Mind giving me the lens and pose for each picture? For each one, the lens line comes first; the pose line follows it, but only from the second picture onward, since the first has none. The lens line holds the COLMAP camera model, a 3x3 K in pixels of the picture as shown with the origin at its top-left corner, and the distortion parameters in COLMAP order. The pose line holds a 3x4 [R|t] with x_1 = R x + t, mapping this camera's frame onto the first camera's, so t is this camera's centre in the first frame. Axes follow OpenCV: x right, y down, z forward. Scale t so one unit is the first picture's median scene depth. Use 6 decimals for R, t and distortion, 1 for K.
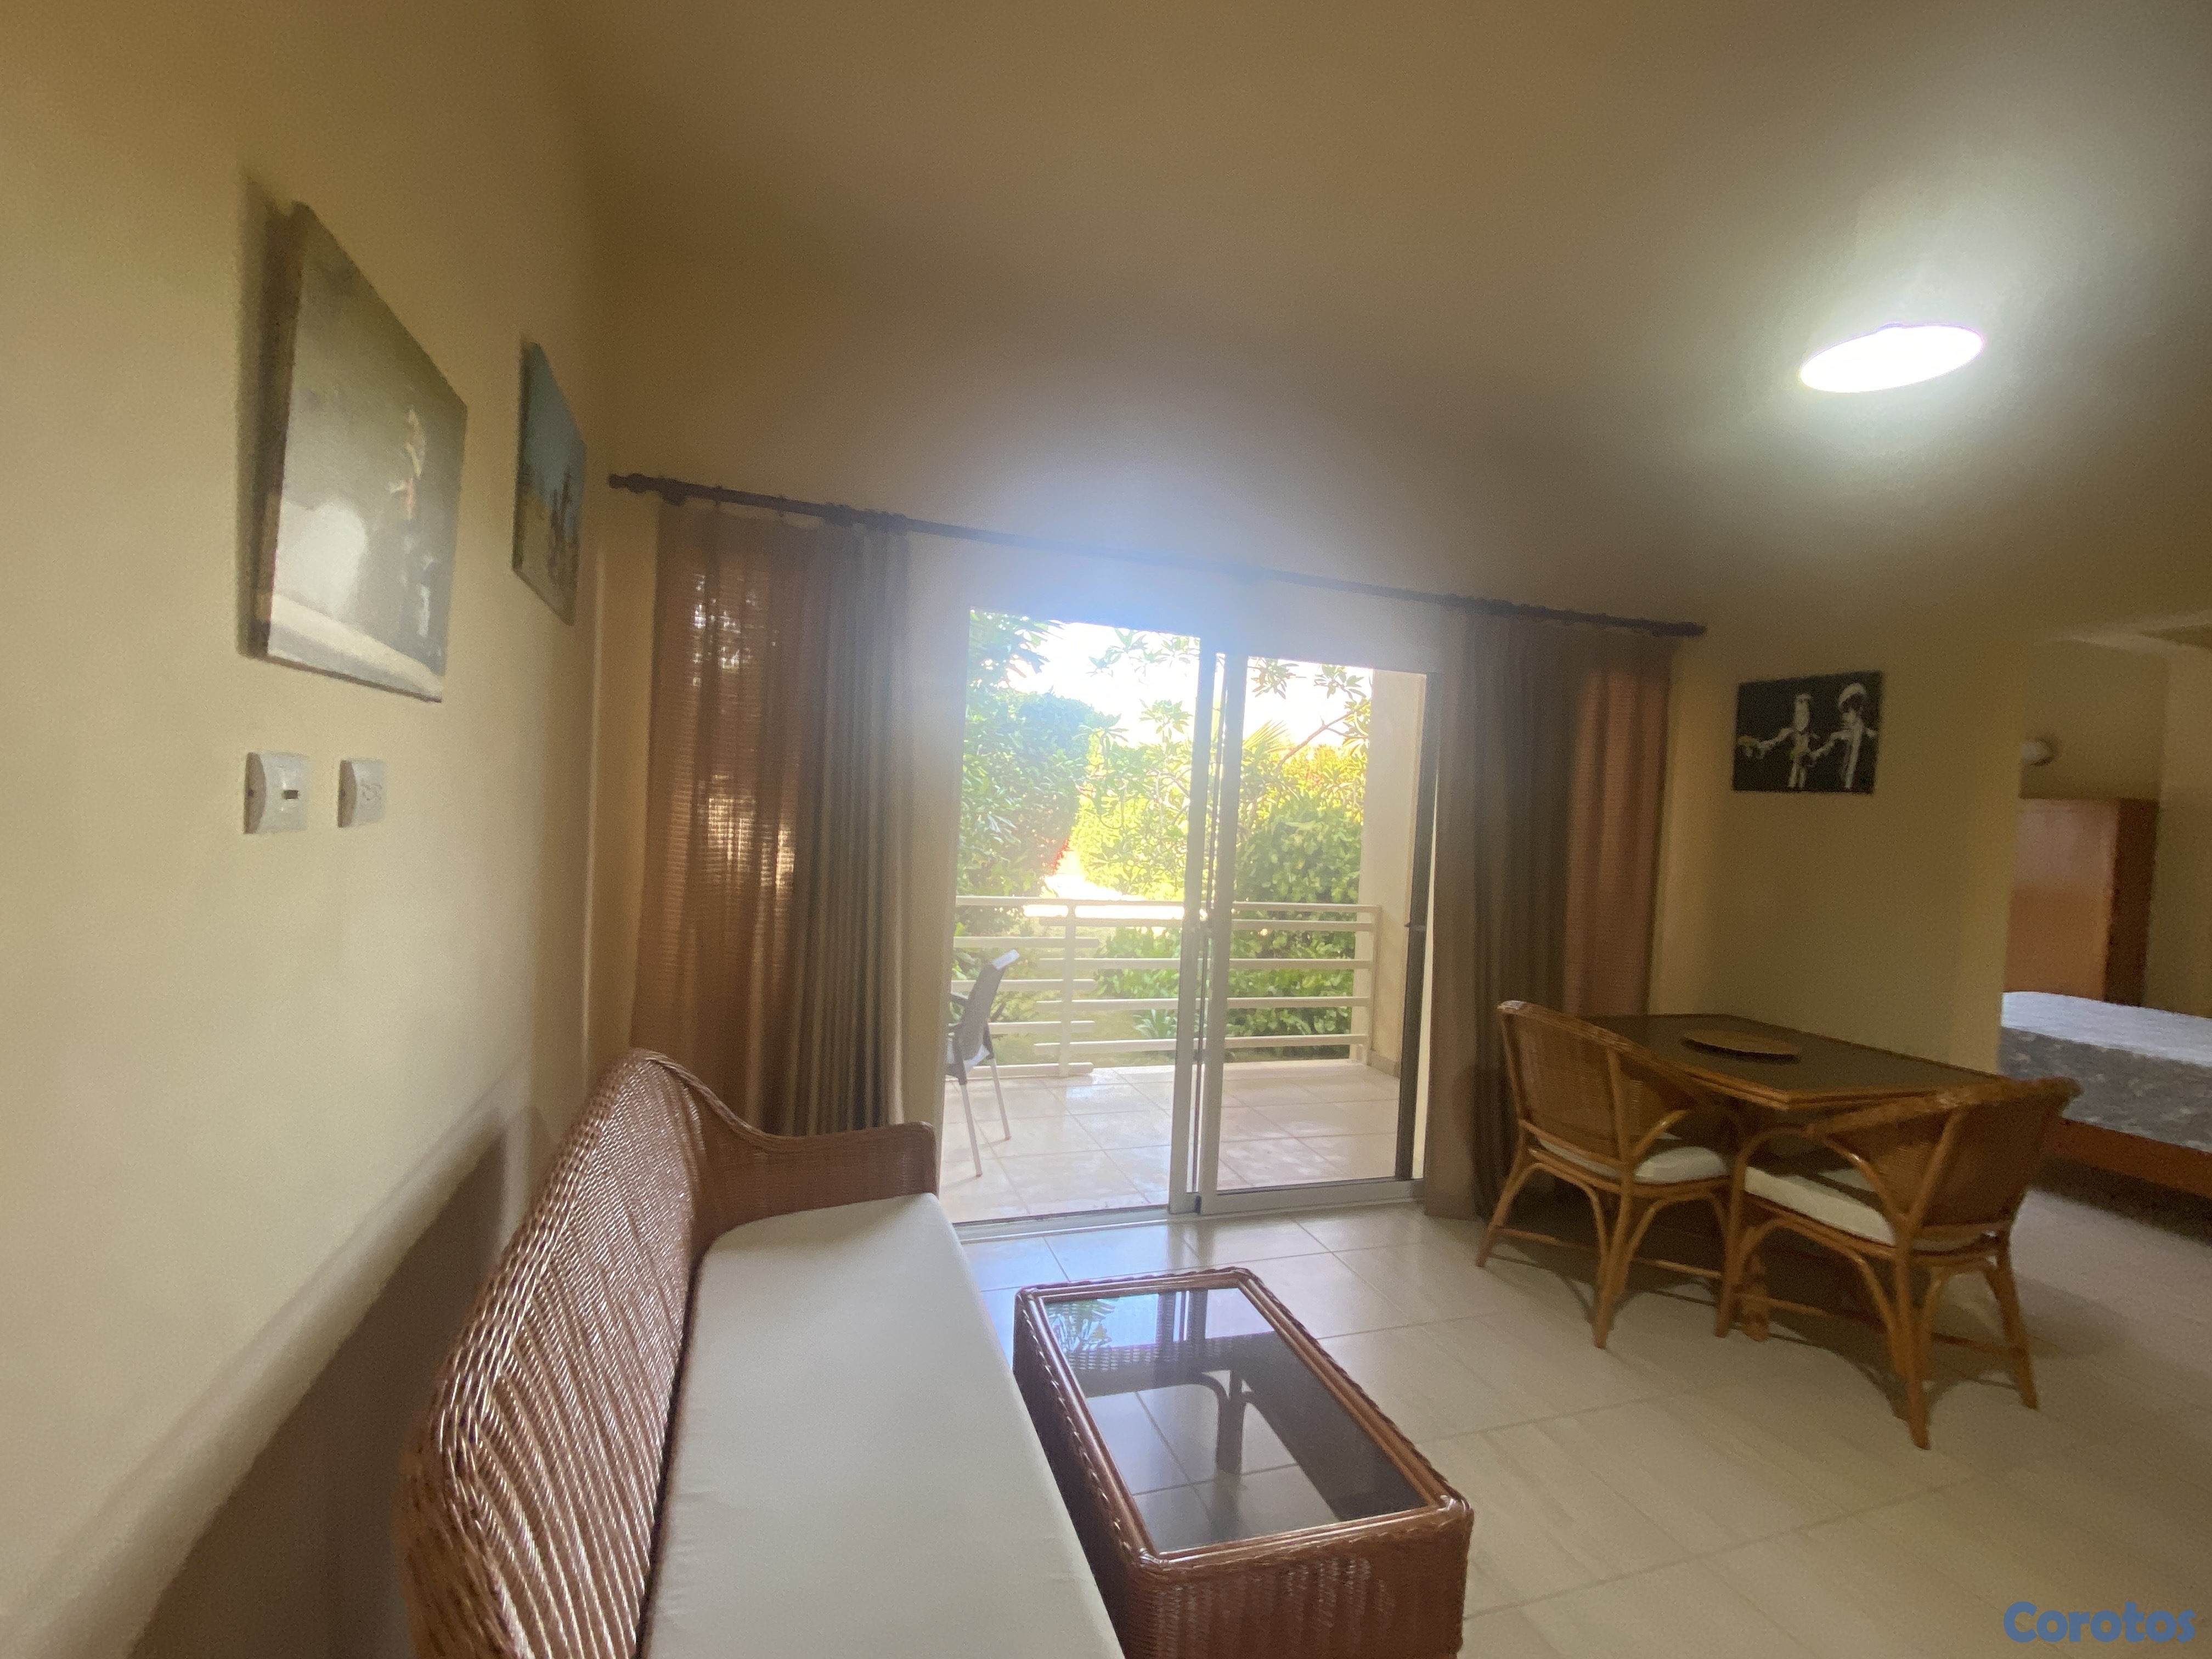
lens RADIAL K [[957.8, 0, 1076.5], [0, 957.8, 836.2], [0, 0, 1]] dist [0.039478, -0.028849]
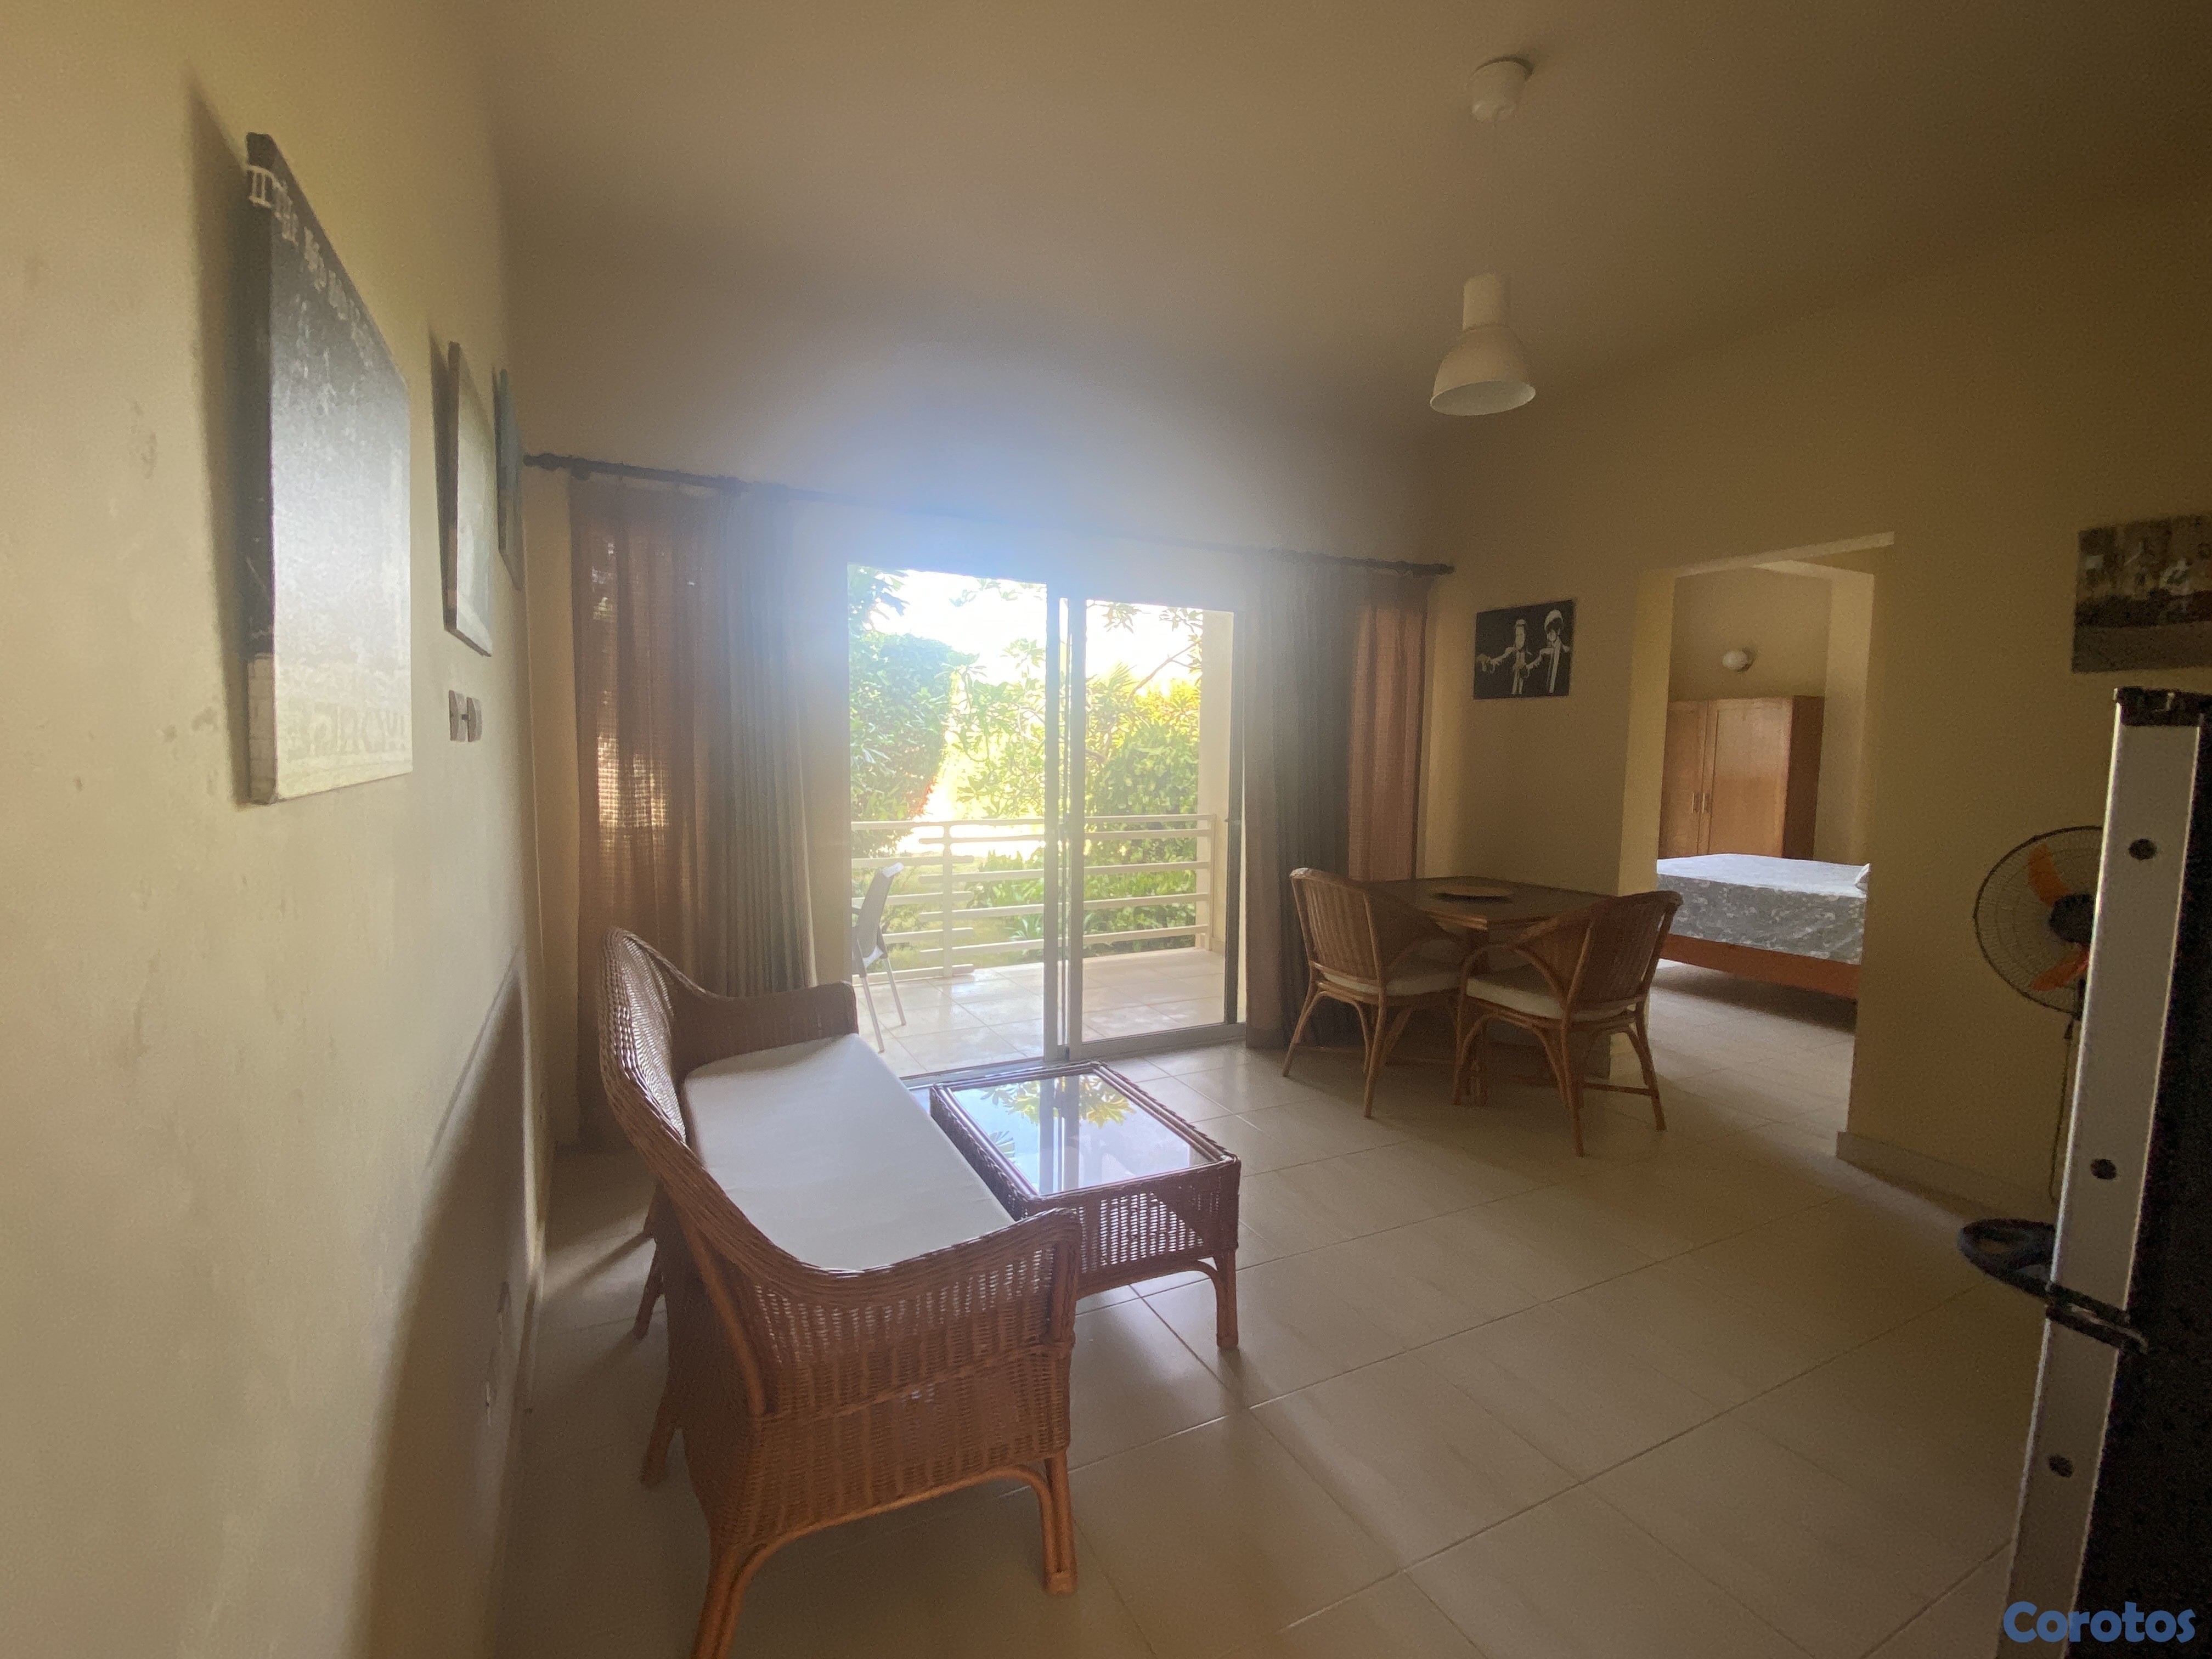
lens RADIAL K [[957.8, 0, 1076.5], [0, 957.8, 836.2], [0, 0, 1]] dist [0.039478, -0.028849]
pose [[0.989013, -0.057144, 0.136335, -0.009658], [0.048476, 0.996636, 0.066075, 0.019833], [-0.139652, -0.058740, 0.988457, -0.148951]]
